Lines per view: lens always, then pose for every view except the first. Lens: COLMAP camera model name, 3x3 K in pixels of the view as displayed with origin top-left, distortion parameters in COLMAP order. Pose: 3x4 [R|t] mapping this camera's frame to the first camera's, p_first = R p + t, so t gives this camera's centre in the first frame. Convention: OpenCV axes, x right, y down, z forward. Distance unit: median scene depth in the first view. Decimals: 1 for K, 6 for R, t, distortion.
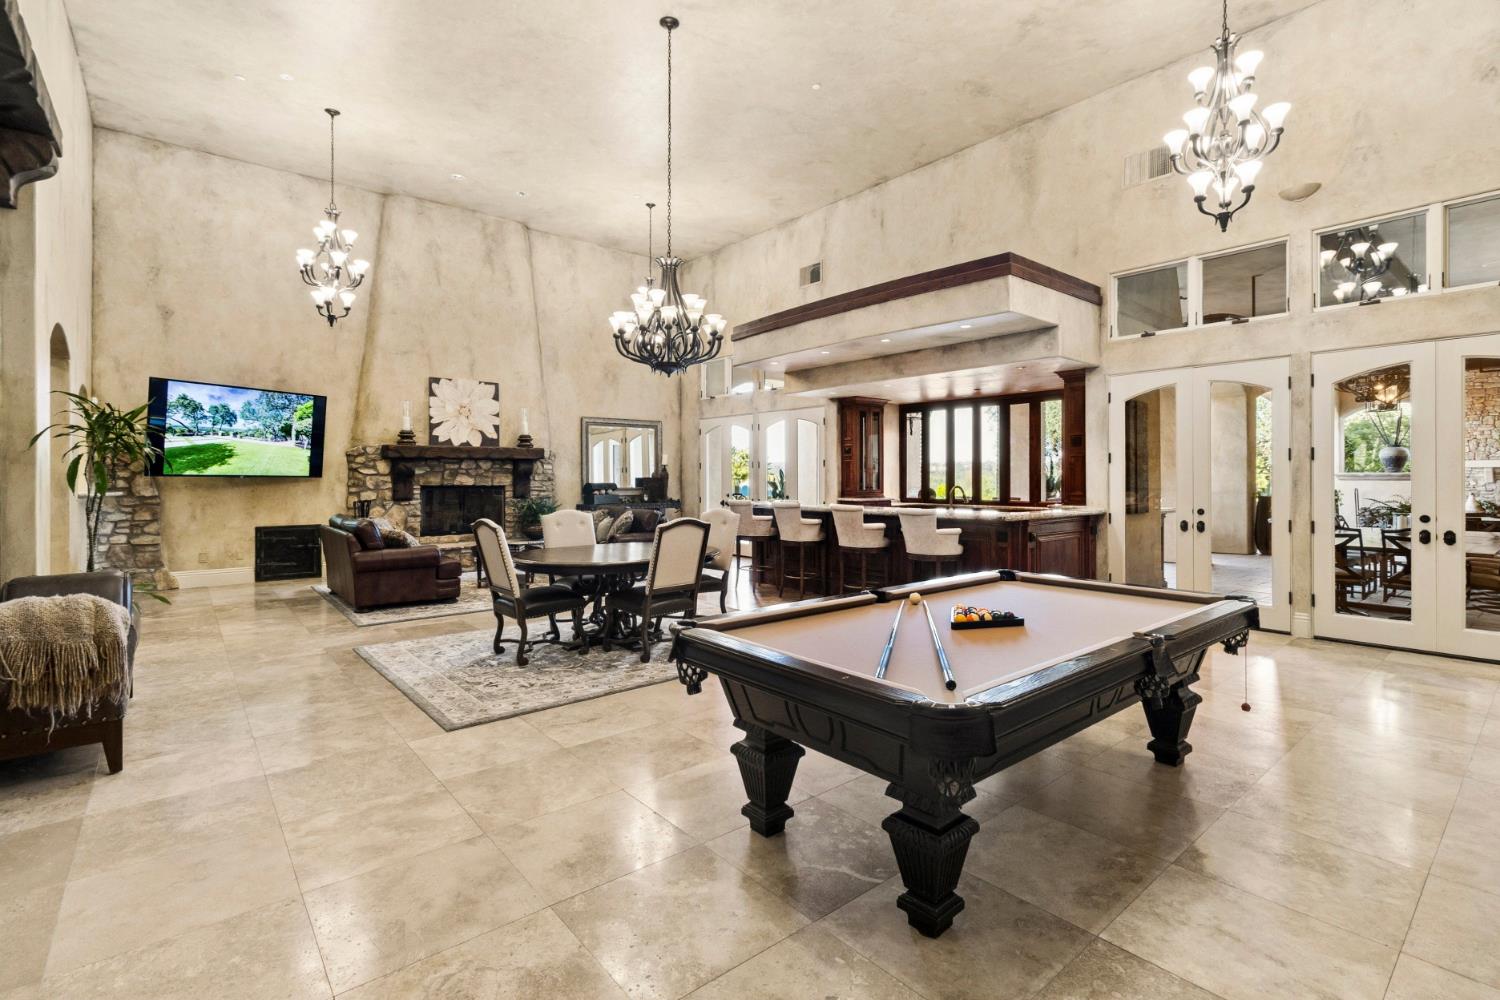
lens RADIAL K [[691.6, 0, 752.0], [0, 691.6, 478.7], [0, 0, 1]] dist [-0.003900, -0.000026]
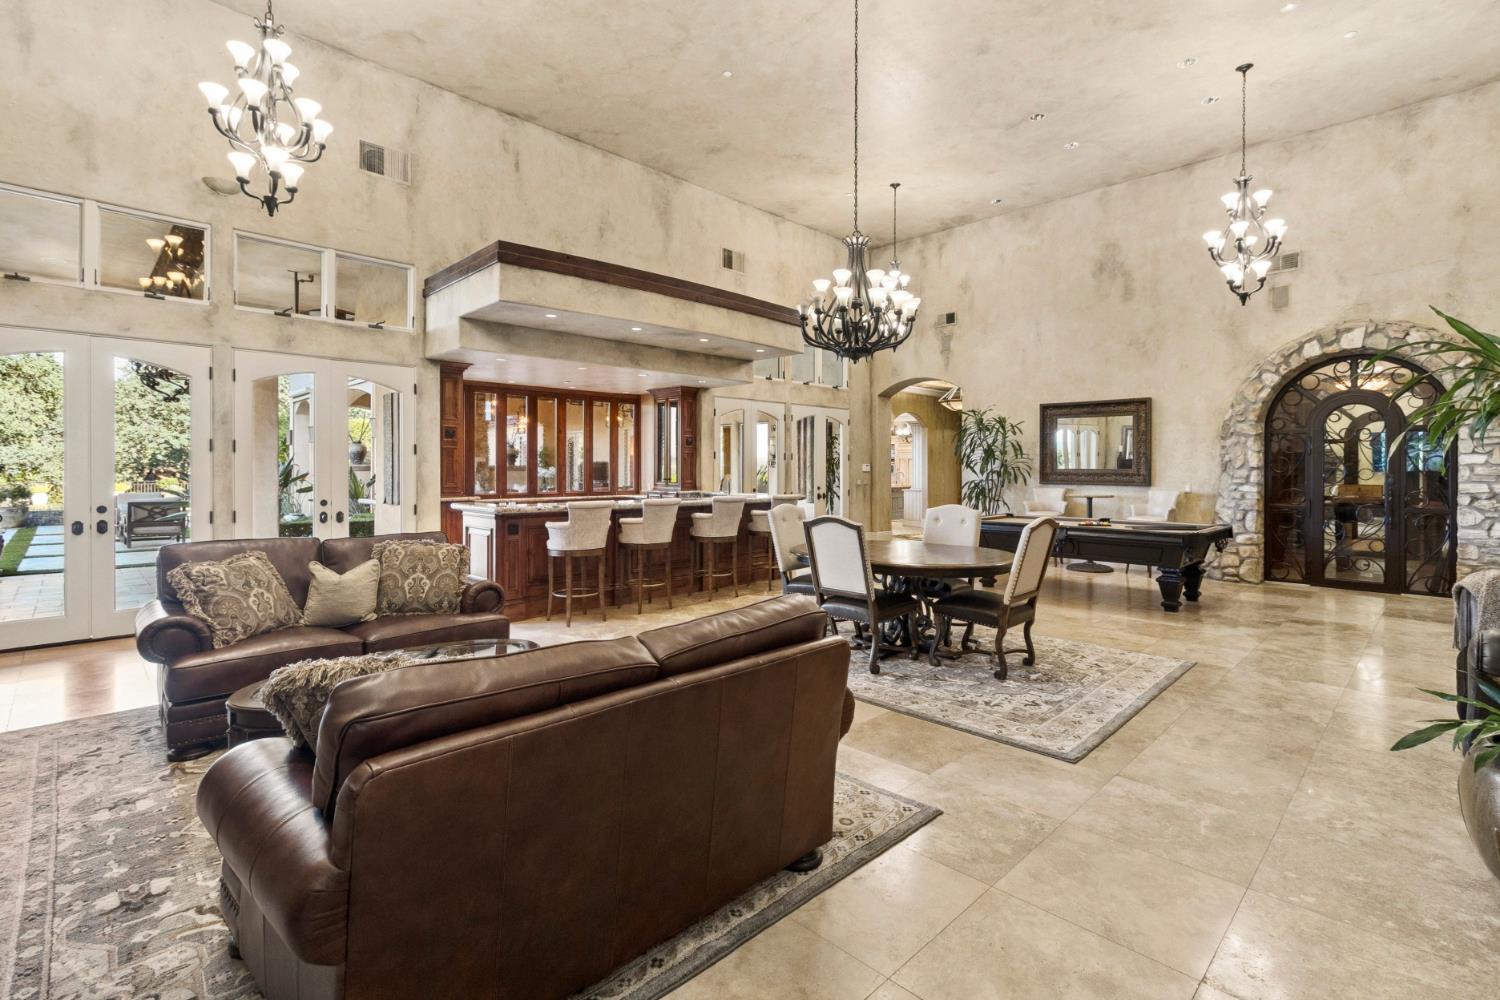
lens RADIAL K [[691.6, 0, 742.3], [0, 691.6, 474.7], [0, 0, 1]] dist [-0.003900, -0.000026]
pose [[-0.076973, -0.008745, 0.996995, -0.527187], [0.001082, 0.999960, 0.008855, -0.001992], [-0.997033, 0.001761, -0.076960, 0.624121]]
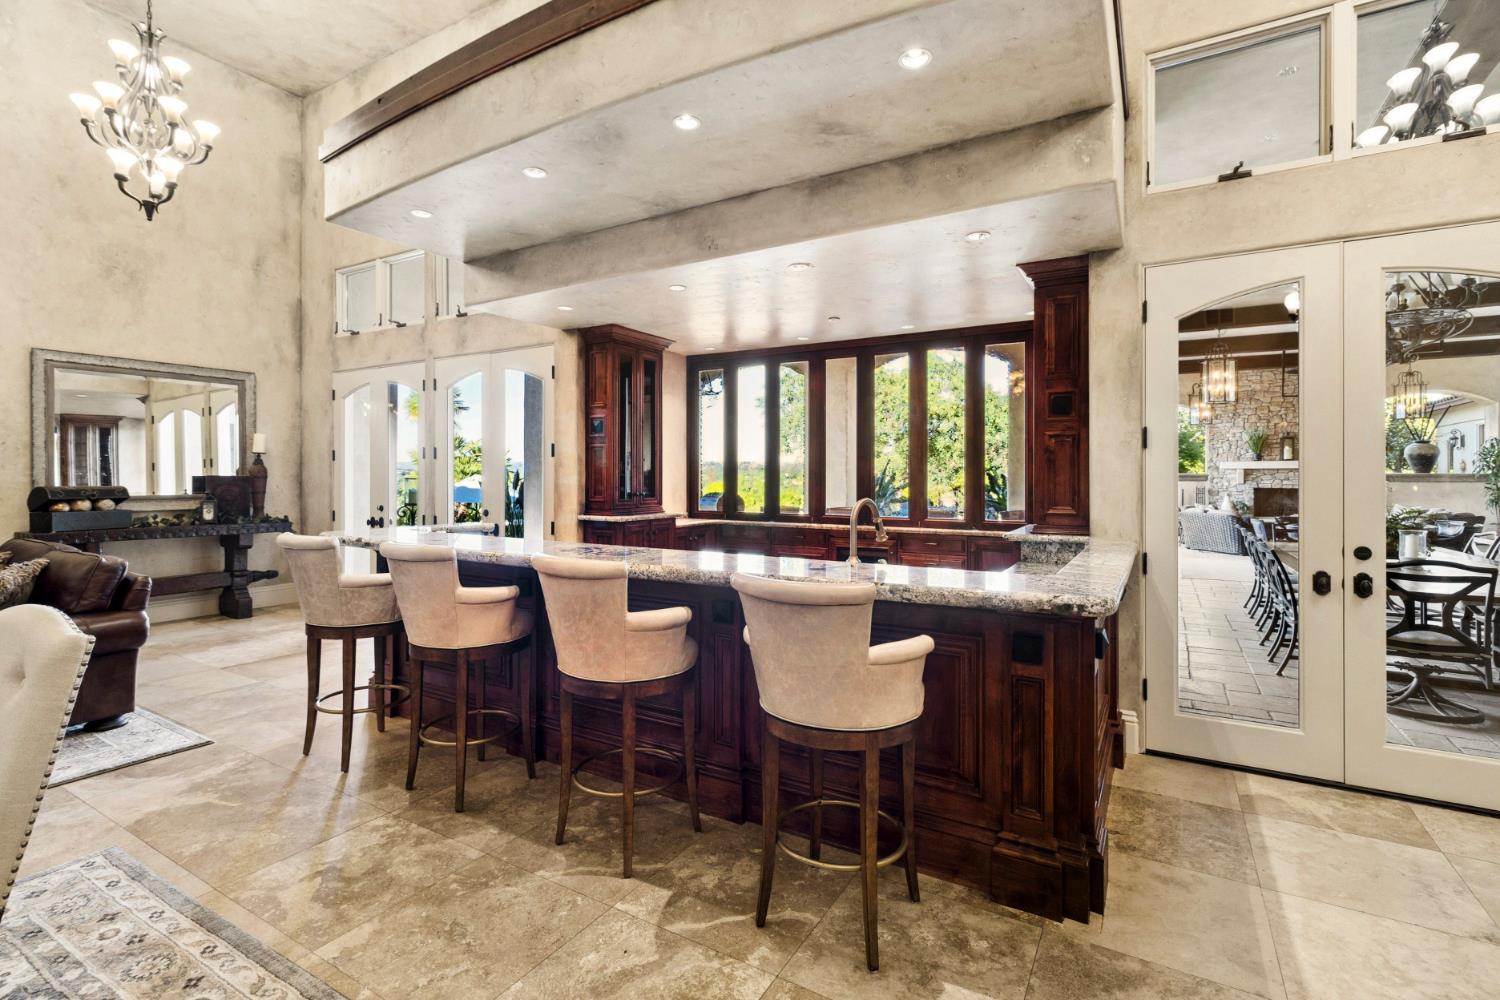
lens RADIAL K [[691.6, 0, 756.7], [0, 691.6, 477.4], [0, 0, 1]] dist [-0.003900, -0.000026]
pose [[0.940297, 0.002168, 0.340347, 0.060596], [-0.001863, 0.999998, -0.001223, -0.000827], [-0.340349, 0.000516, 0.940299, 0.381058]]
